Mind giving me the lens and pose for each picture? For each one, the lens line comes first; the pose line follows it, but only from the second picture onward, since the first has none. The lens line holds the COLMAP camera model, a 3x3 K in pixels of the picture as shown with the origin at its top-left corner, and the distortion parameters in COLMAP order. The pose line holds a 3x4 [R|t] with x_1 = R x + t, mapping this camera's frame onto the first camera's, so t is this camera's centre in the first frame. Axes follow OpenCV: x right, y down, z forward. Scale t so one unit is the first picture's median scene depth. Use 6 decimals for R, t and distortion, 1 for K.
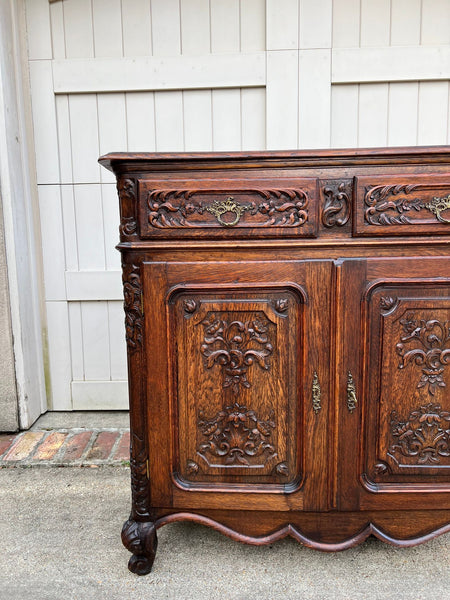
lens RADIAL K [[454.6, 0, 225.1], [0, 454.6, 298.9], [0, 0, 1]] dist [0.060217, -0.071944]
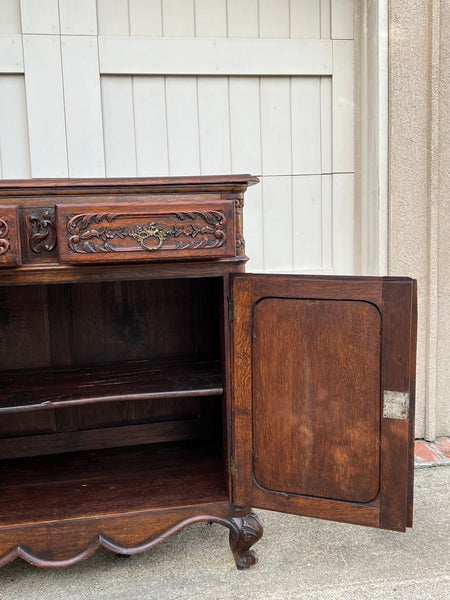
lens RADIAL K [[669.5, 0, 223.9], [0, 669.5, 300.8], [0, 0, 1]] dist [0.035925, 0.000000]
pose [[0.975152, -0.039828, 0.217928, 0.294779], [0.042776, 0.999046, -0.008827, -0.013973], [-0.217369, 0.017930, 0.975925, -0.579009]]
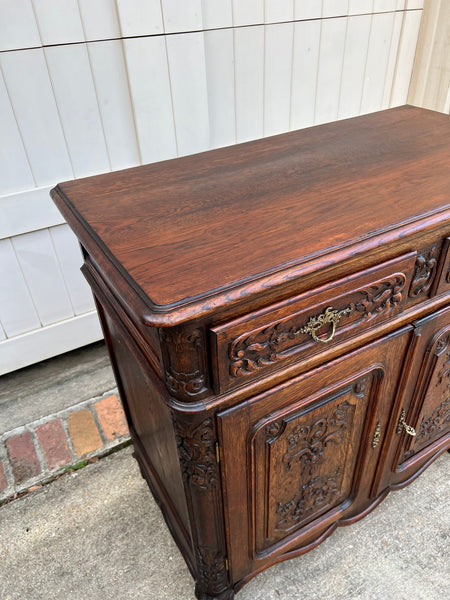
lens RADIAL K [[454.6, 0, 226.5], [0, 454.6, 307.5], [0, 0, 1]] dist [0.060217, -0.071944]
pose [[0.848686, -0.329740, 0.413526, -0.404852], [0.094404, 0.863751, 0.494996, -0.570493], [-0.520404, -0.381058, 0.764182, 0.512826]]
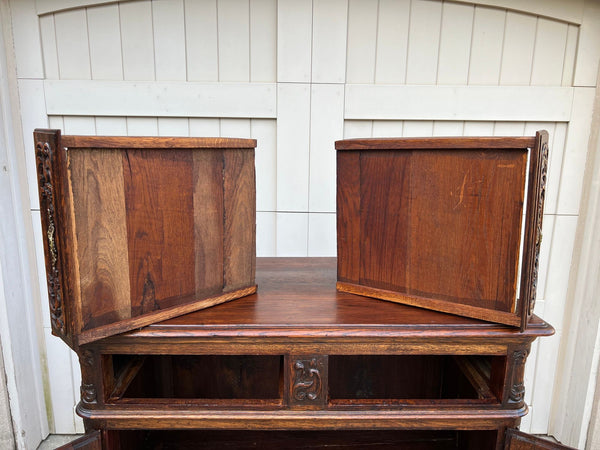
lens RADIAL K [[454.6, 0, 302.7], [0, 454.6, 225.4], [0, 0, 1]] dist [0.060217, -0.071944]
pose [[0.997830, 0.019787, 0.062799, 0.159959], [-0.024800, 0.996480, 0.080075, -0.584191], [-0.060994, -0.081459, 0.994809, 0.062977]]
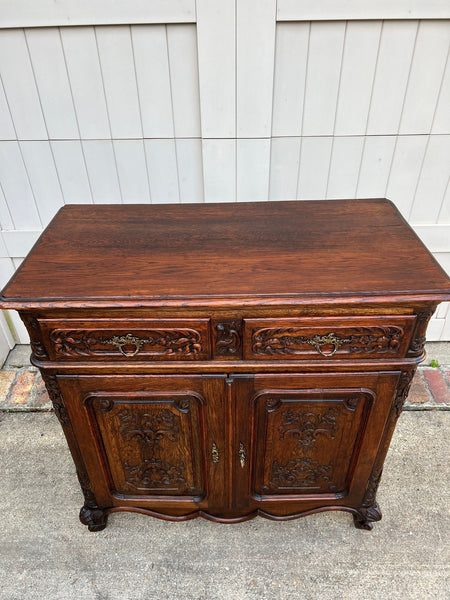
lens RADIAL K [[454.6, 0, 224.9], [0, 454.6, 308.0], [0, 0, 1]] dist [0.060217, -0.071944]
pose [[0.999592, -0.016197, 0.023521, 0.204108], [0.002859, 0.876227, 0.481890, -0.758392], [-0.028415, -0.481626, 0.875916, 0.086064]]
